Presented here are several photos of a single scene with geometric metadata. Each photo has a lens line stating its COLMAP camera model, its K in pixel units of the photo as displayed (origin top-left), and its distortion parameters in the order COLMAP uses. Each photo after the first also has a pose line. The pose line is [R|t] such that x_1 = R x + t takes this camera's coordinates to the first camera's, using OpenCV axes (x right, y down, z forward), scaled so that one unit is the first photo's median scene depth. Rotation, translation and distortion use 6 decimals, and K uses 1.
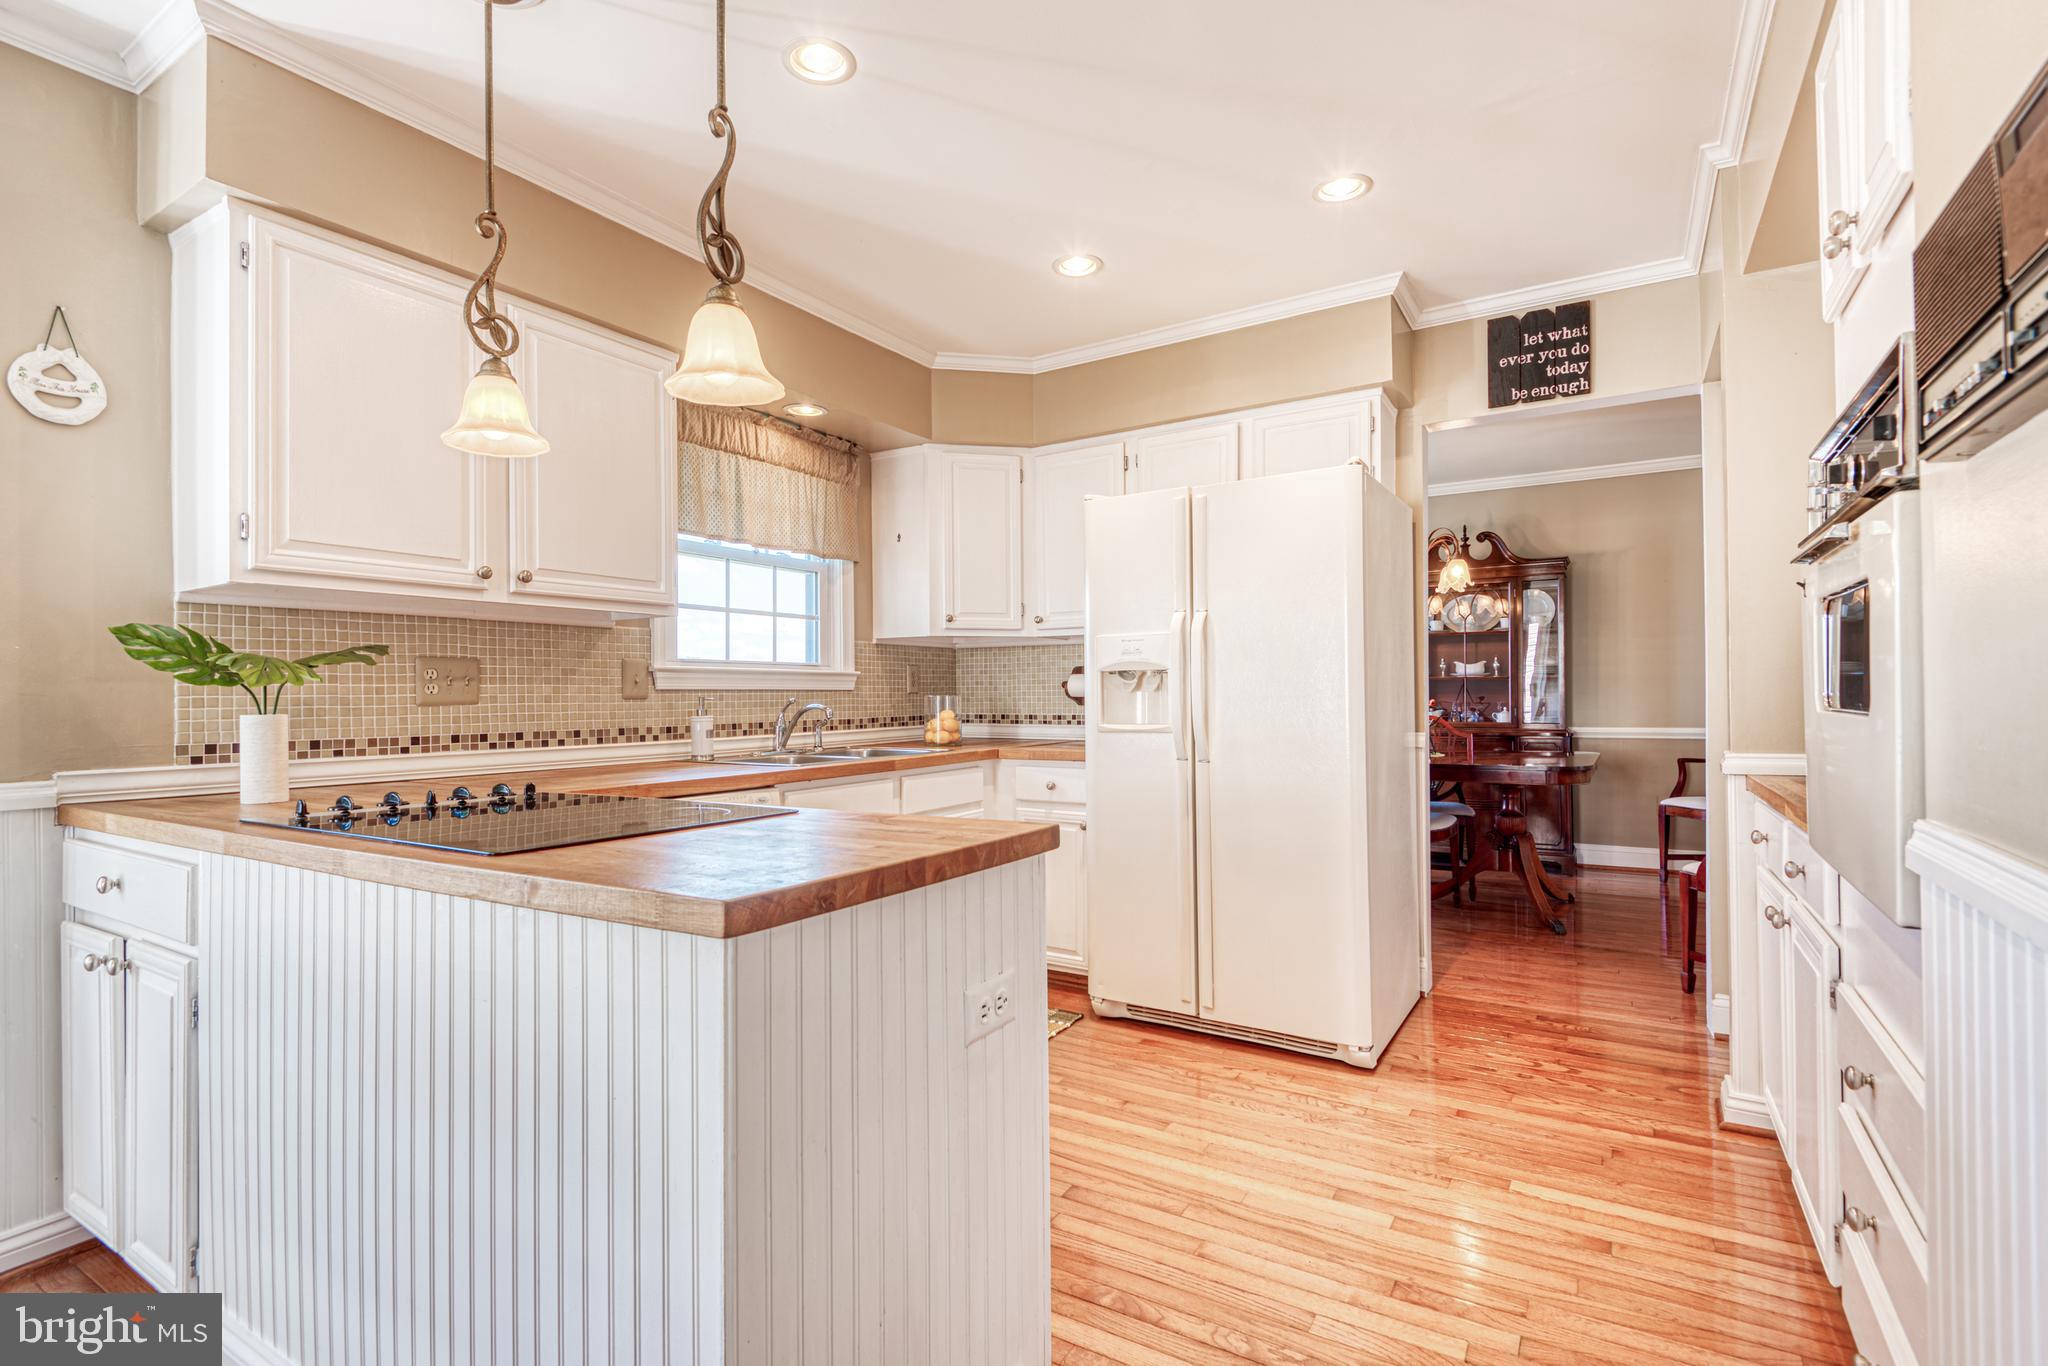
lens RADIAL K [[947.5, 0, 1028.4], [0, 947.5, 683.1], [0, 0, 1]] dist [0.001635, -0.000807]
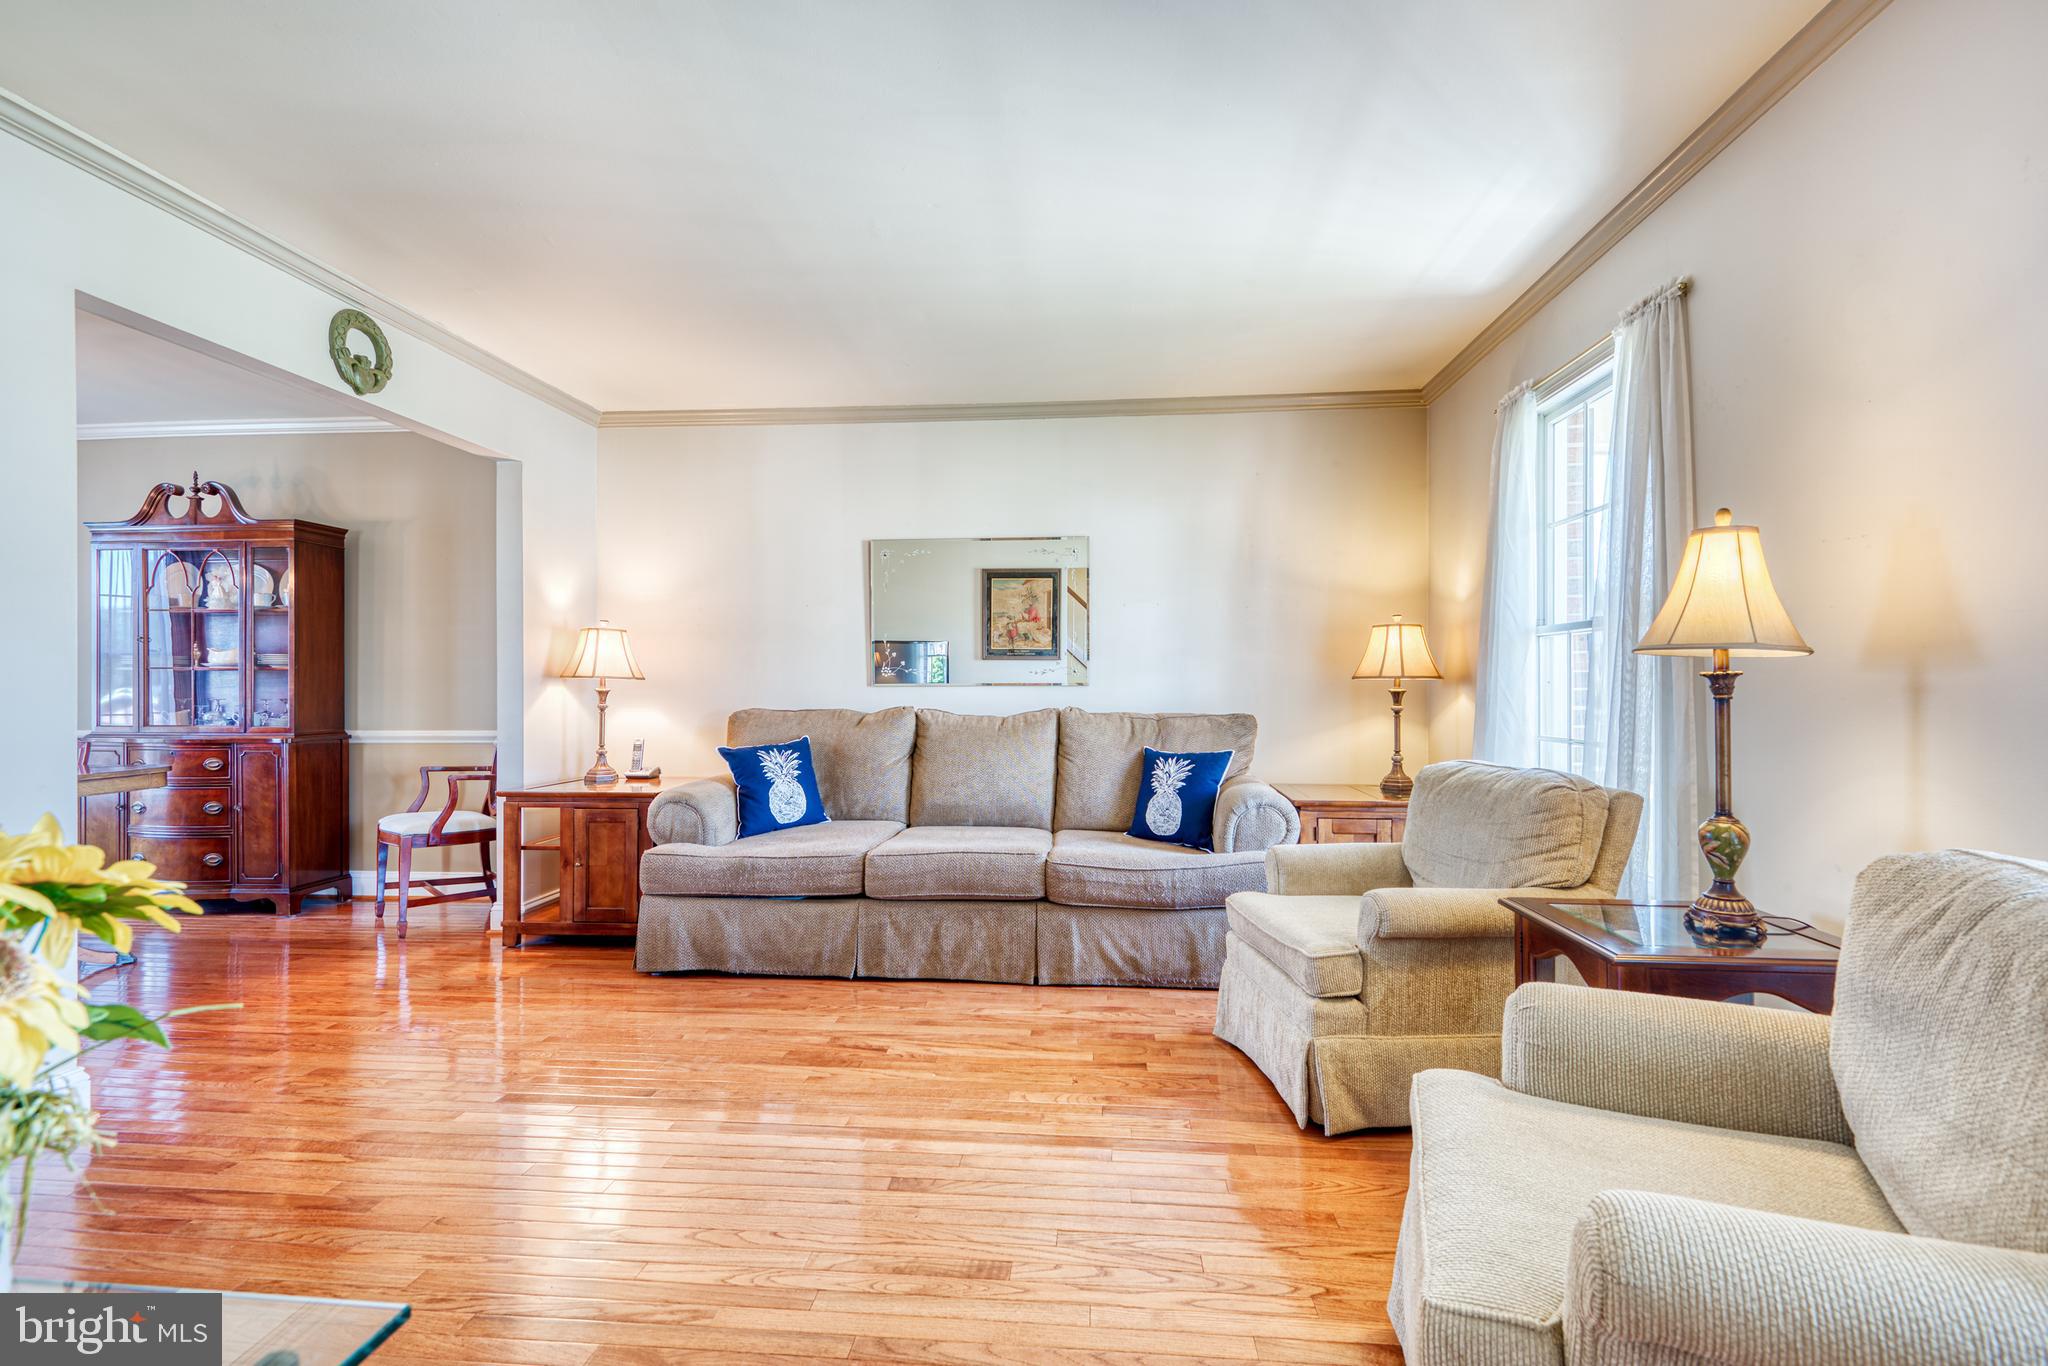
lens RADIAL K [[947.5, 0, 1024.9], [0, 947.5, 685.8], [0, 0, 1]] dist [0.001635, -0.000807]
pose [[0.895228, 0.005453, 0.445576, 0.727748], [-0.007972, 0.999961, 0.003780, 0.000121], [-0.445538, -0.006936, 0.895236, -0.000792]]
